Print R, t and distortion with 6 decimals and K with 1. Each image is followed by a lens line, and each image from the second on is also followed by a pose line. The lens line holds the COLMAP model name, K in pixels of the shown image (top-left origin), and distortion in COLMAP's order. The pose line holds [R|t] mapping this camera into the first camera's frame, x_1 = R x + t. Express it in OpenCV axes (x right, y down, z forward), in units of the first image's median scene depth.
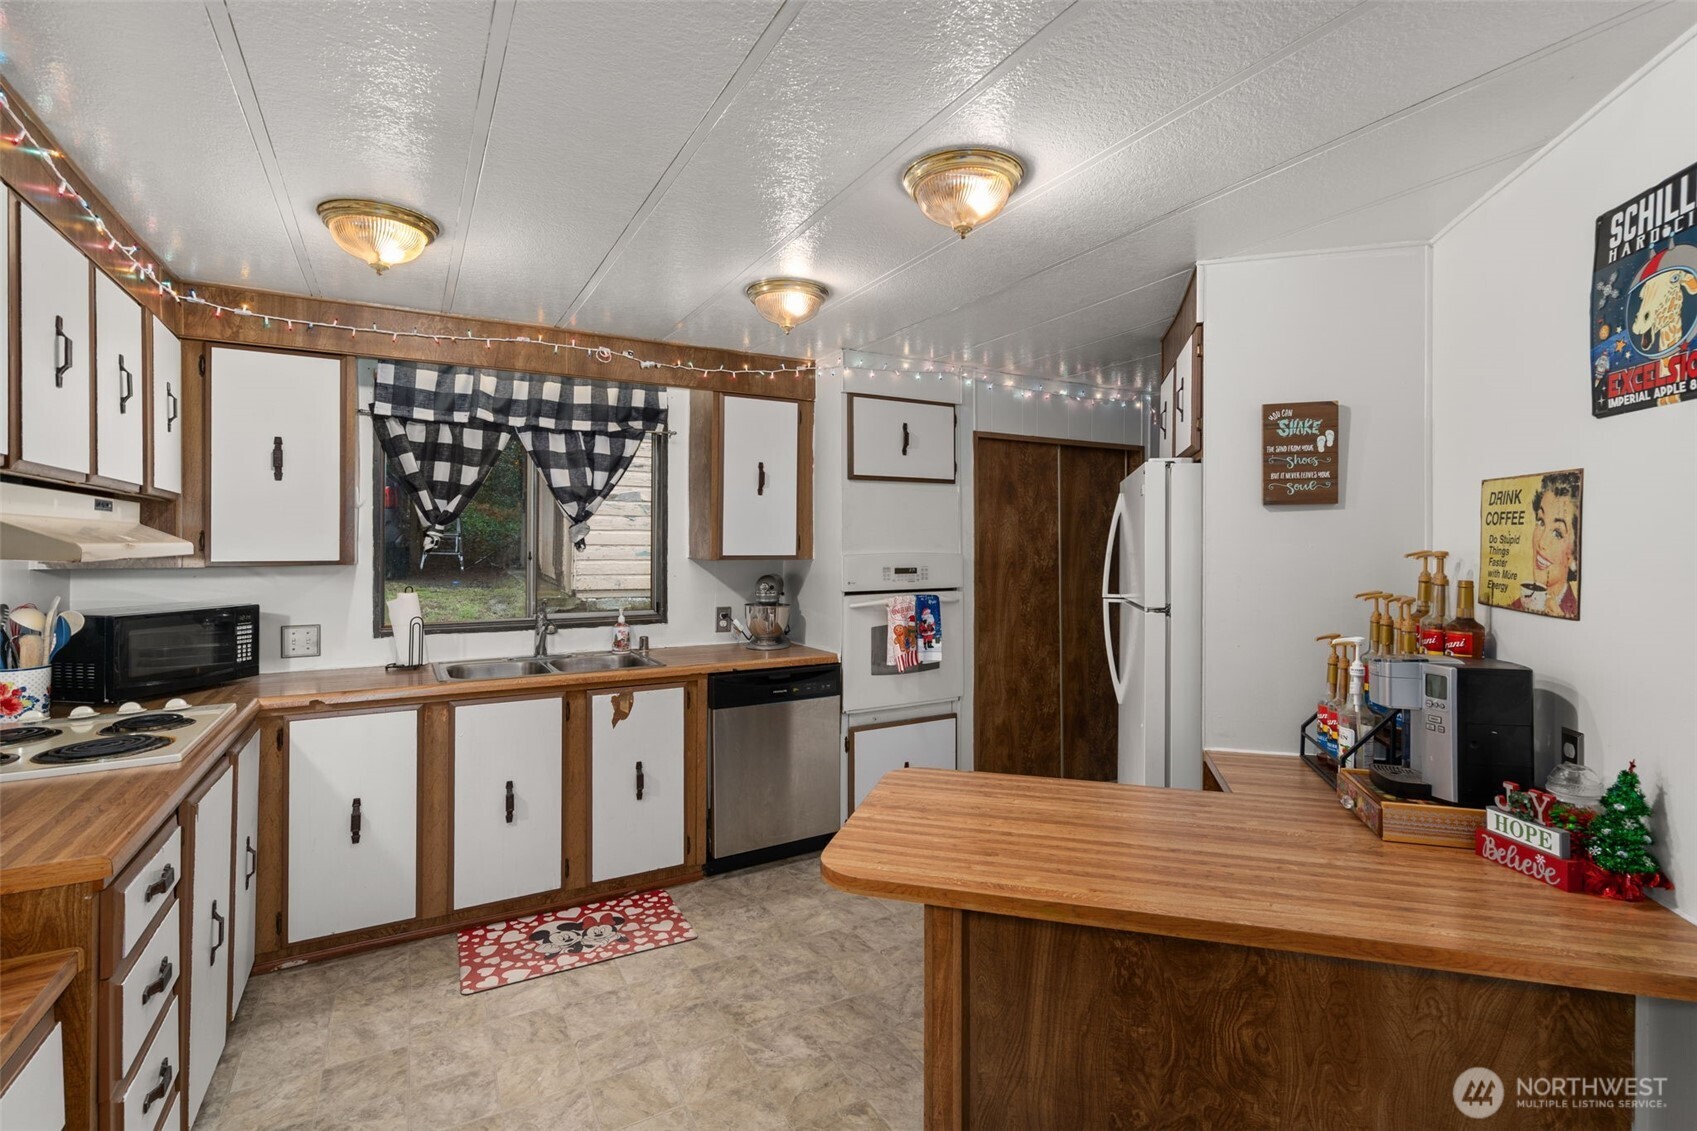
lens RADIAL K [[809.1, 0, 846.5], [0, 809.1, 540.1], [0, 0, 1]] dist [-0.002359, -0.000058]
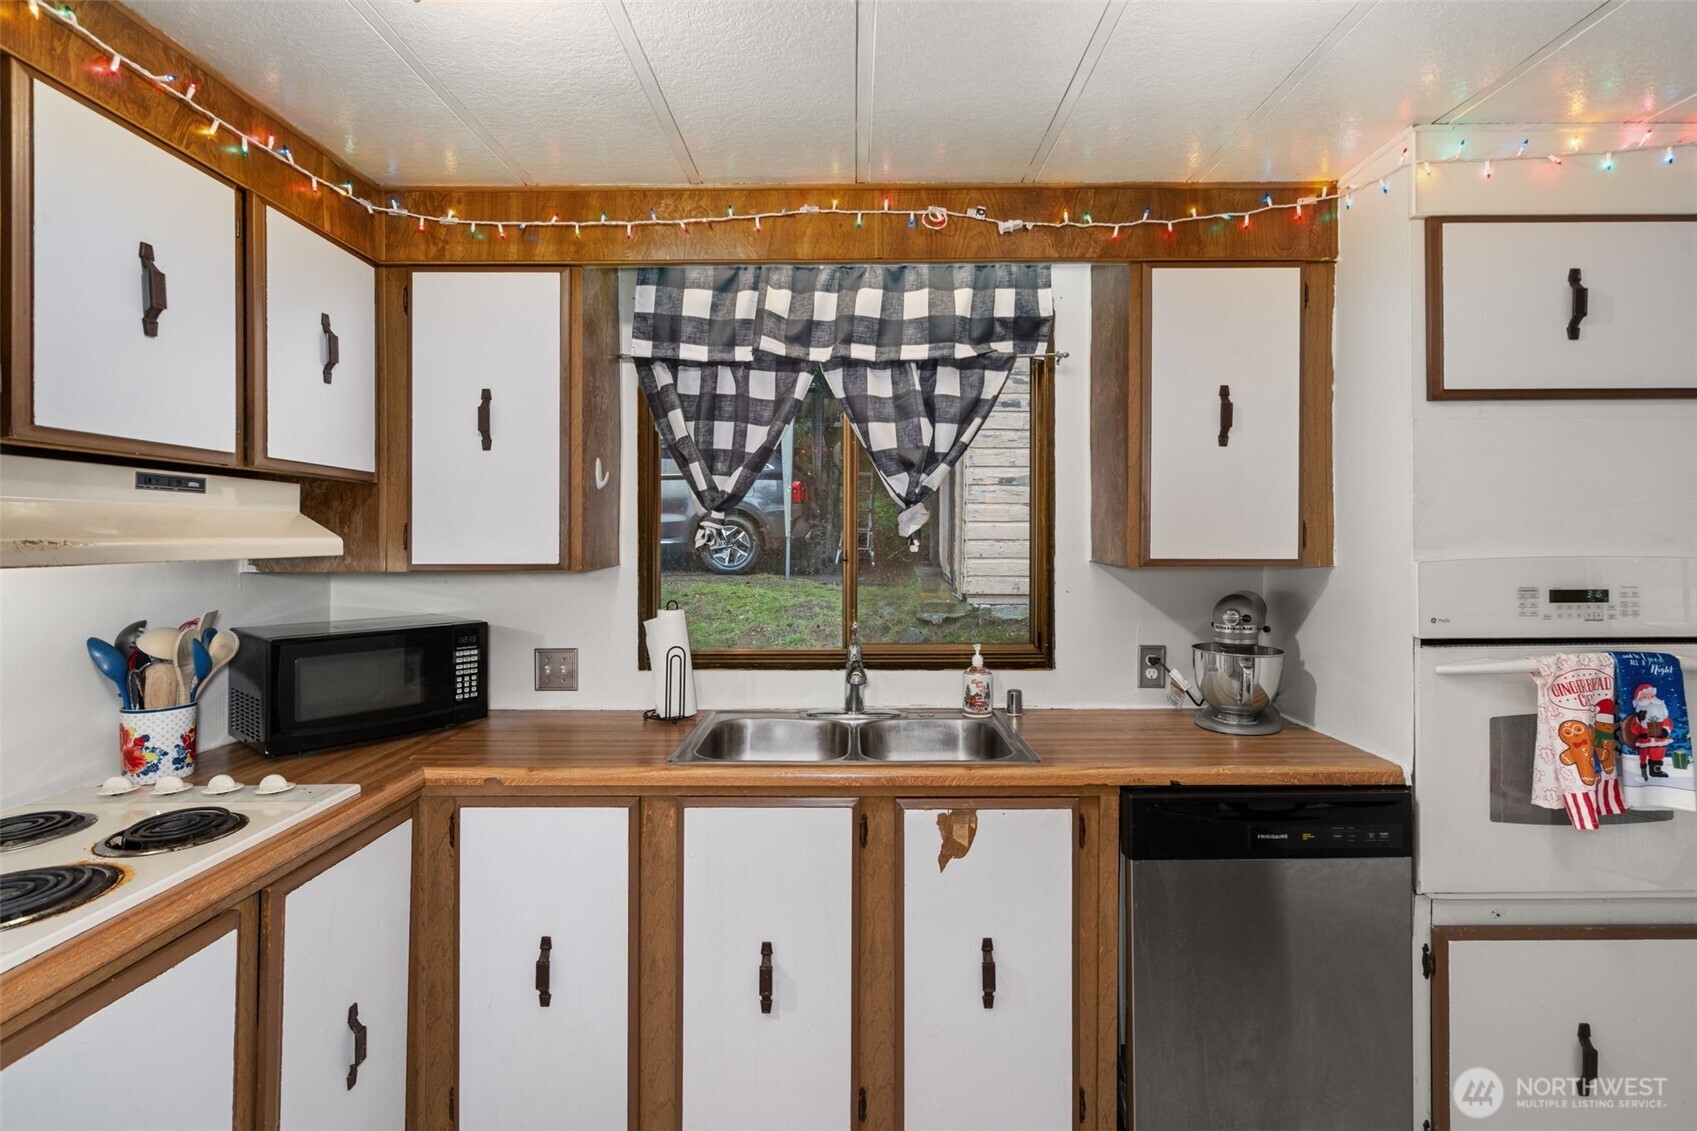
lens RADIAL K [[809.1, 0, 846.5], [0, 809.1, 540.1], [0, 0, 1]] dist [-0.002359, -0.000058]
pose [[0.870146, -0.002491, -0.492787, -0.062285], [0.005766, 0.999970, 0.005125, 0.002458], [0.492760, -0.007301, 0.870135, 0.427342]]
